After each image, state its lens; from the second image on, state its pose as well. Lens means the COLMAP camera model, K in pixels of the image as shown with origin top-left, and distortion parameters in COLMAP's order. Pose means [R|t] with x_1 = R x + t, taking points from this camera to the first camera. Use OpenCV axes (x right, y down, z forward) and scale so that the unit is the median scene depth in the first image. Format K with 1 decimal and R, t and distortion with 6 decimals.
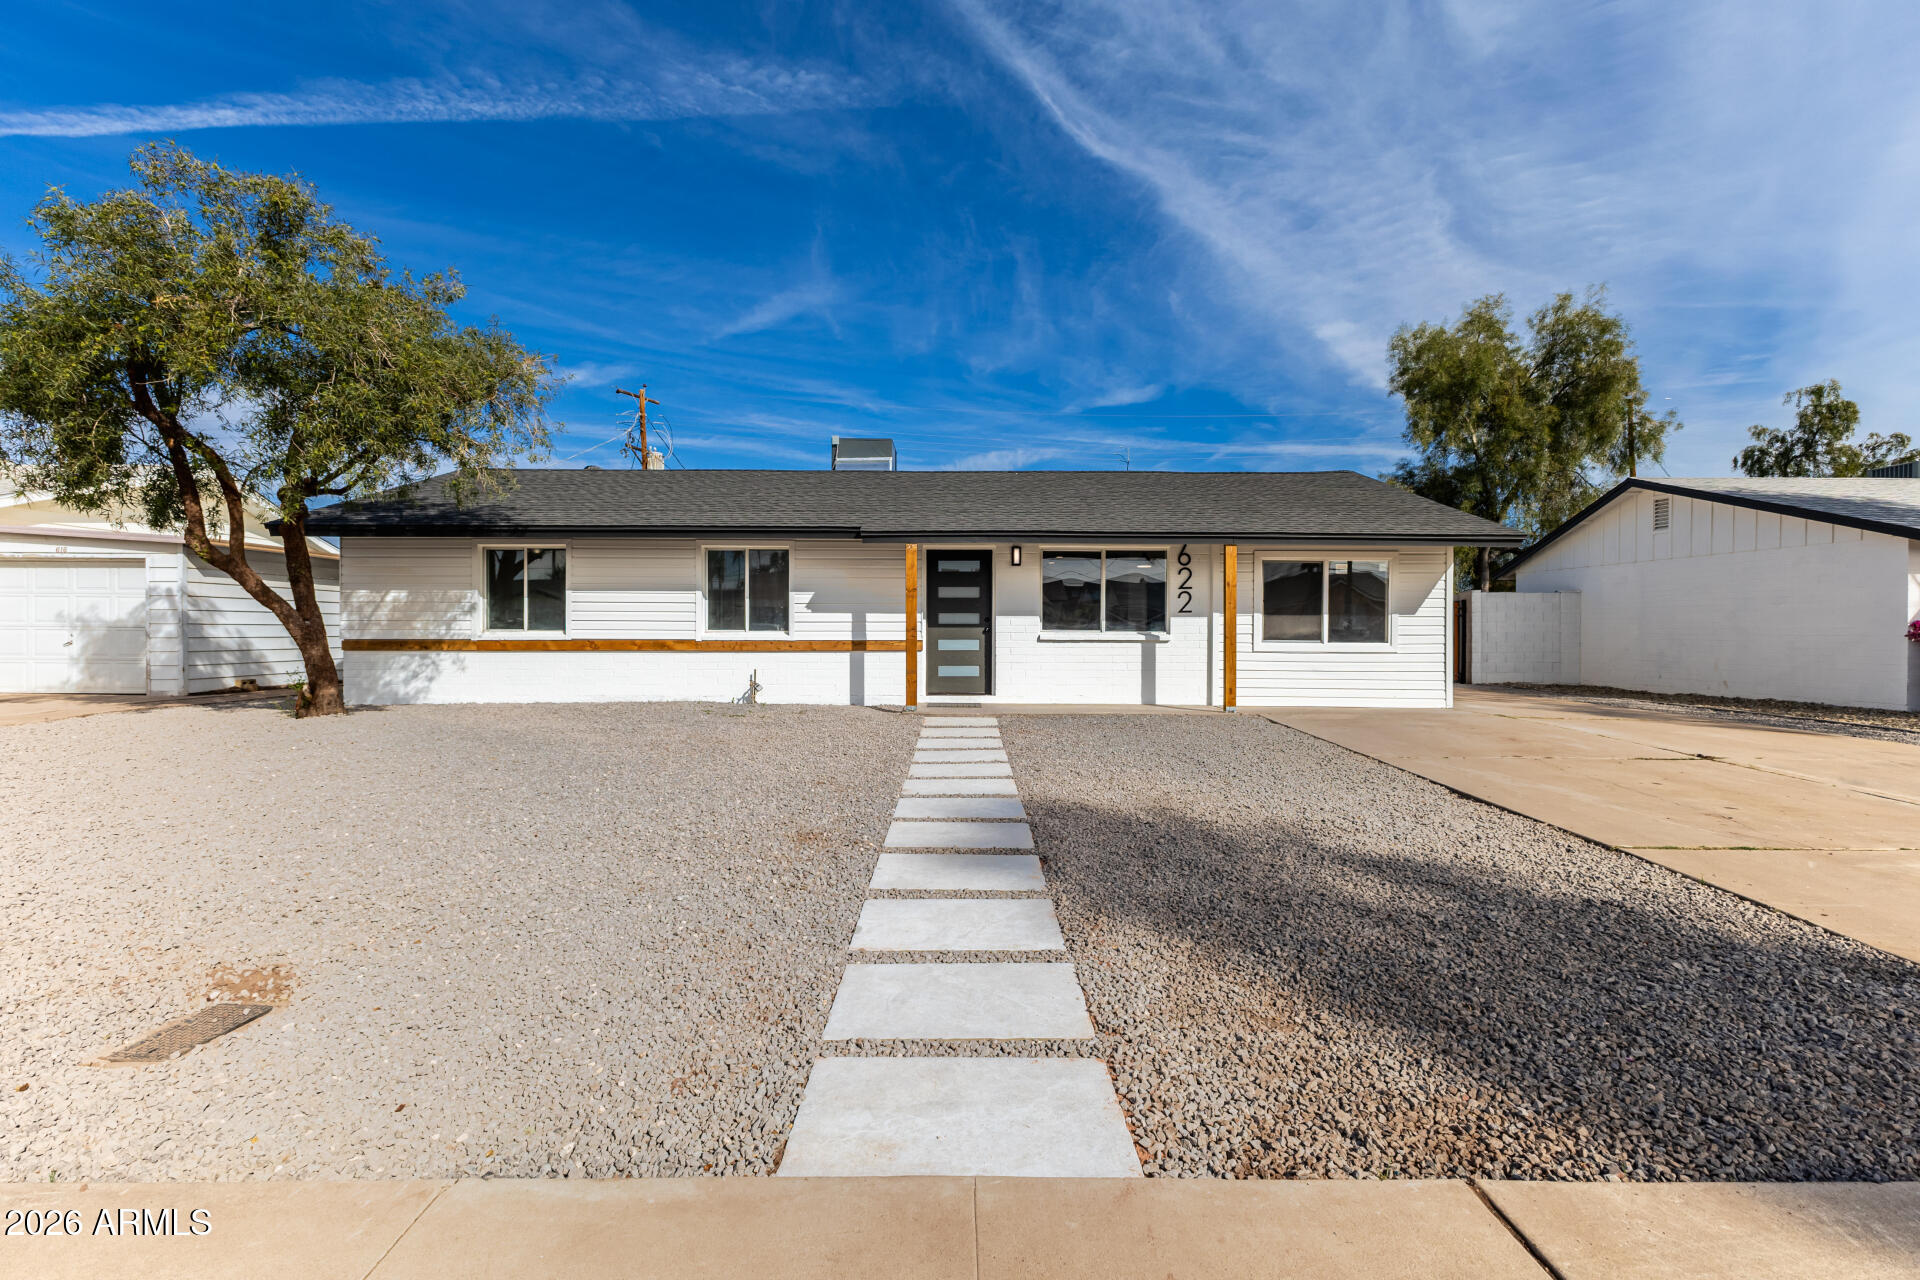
lens RADIAL K [[843.0, 0, 962.7], [0, 843.0, 631.8], [0, 0, 1]] dist [0.021471, 0.000450]
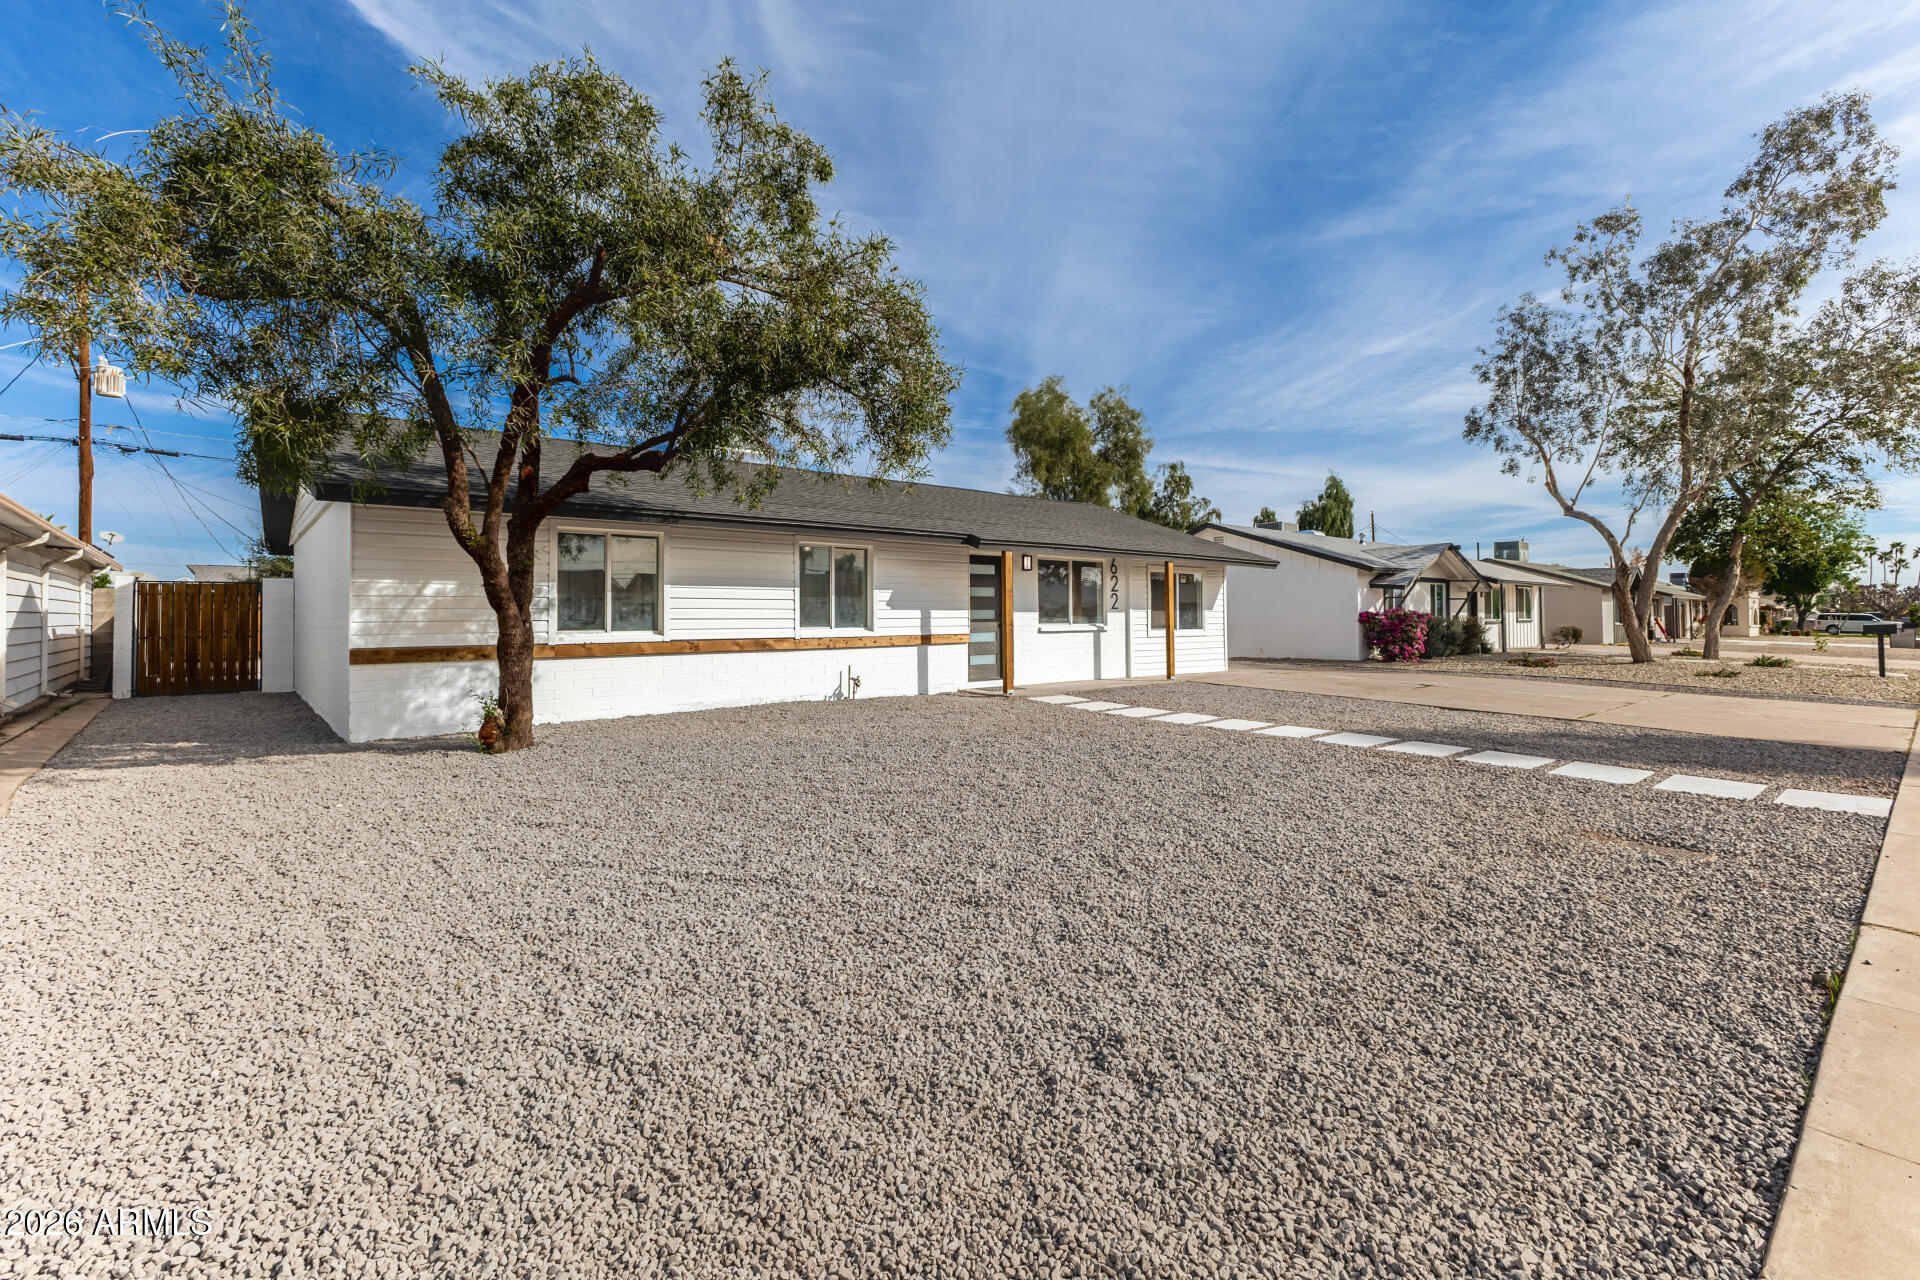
lens RADIAL K [[843.0, 0, 962.7], [0, 843.0, 631.8], [0, 0, 1]] dist [0.021471, 0.000450]
pose [[0.766315, -0.018875, 0.642187, -0.785872], [0.009880, 0.999796, 0.017596, -0.012828], [-0.642389, -0.007139, 0.766346, 0.128318]]
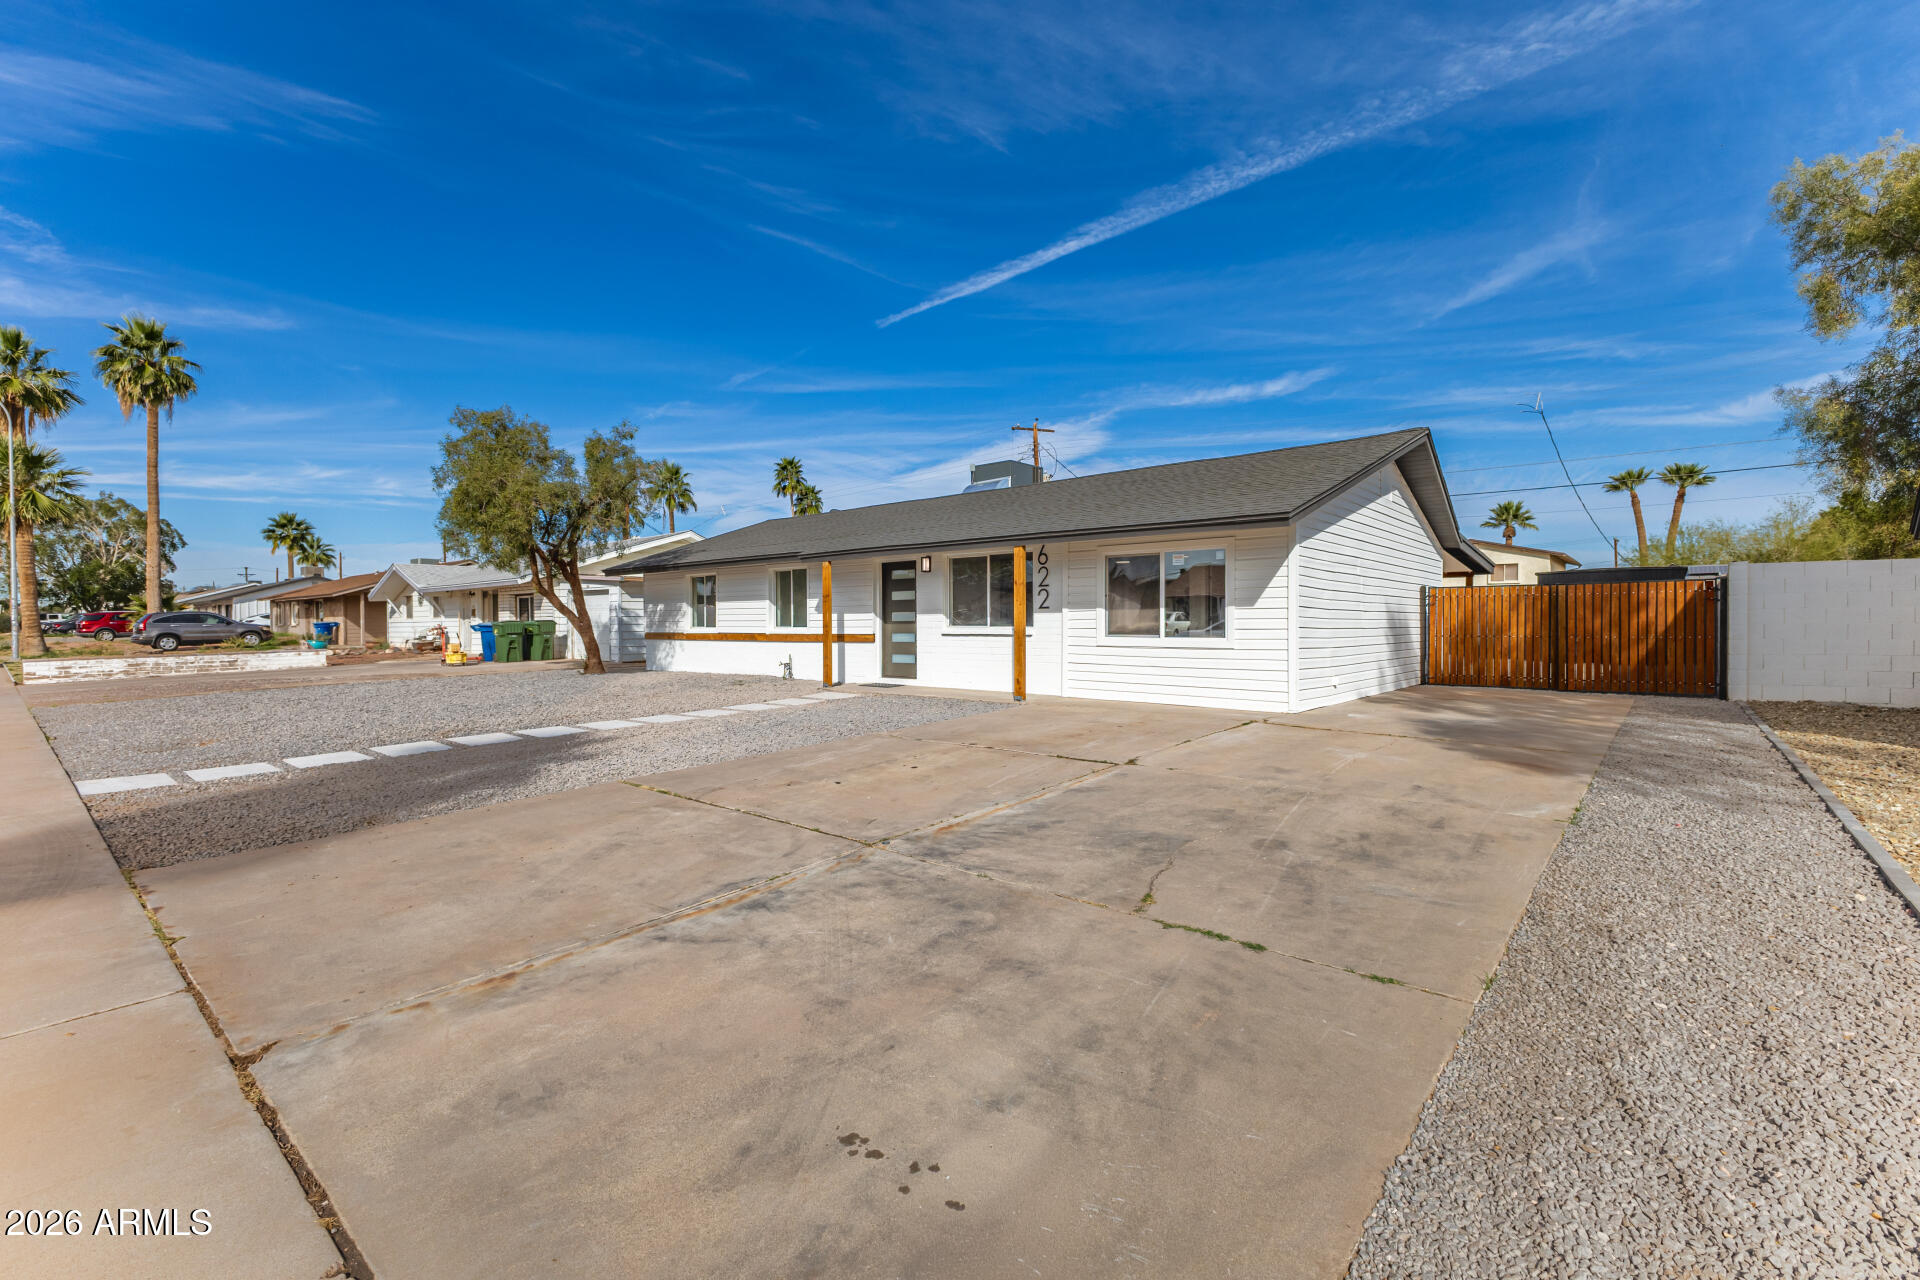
lens RADIAL K [[843.0, 0, 962.7], [0, 843.0, 631.8], [0, 0, 1]] dist [0.021471, 0.000450]
pose [[0.752303, 0.000273, -0.658817, 0.891532], [0.003249, 0.999986, 0.004124, 0.001708], [0.658809, -0.005243, 0.752292, 0.126390]]
